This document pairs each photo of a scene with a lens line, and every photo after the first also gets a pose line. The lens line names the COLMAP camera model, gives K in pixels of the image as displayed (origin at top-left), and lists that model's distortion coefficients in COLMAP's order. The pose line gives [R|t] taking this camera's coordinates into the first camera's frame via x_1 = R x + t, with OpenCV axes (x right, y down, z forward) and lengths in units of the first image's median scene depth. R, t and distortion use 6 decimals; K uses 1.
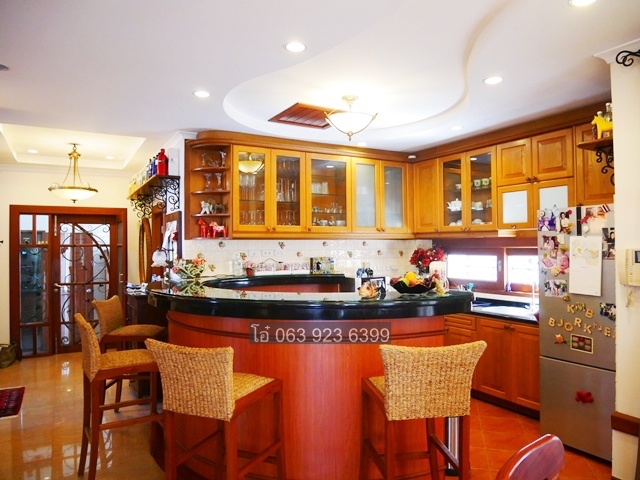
lens RADIAL K [[460.4, 0, 320.6], [0, 460.4, 238.5], [0, 0, 1]] dist [-0.001966, -0.000860]
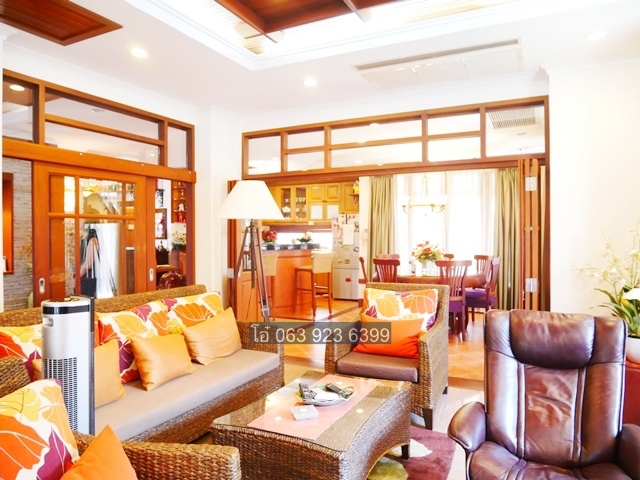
lens RADIAL K [[460.4, 0, 319.8], [0, 460.4, 239.7], [0, 0, 1]] dist [-0.001966, -0.000860]
pose [[0.835067, 0.000411, 0.550147, -0.839084], [-0.014391, 0.999674, 0.021097, 0.022040], [-0.549959, -0.025535, 0.834801, -0.948884]]
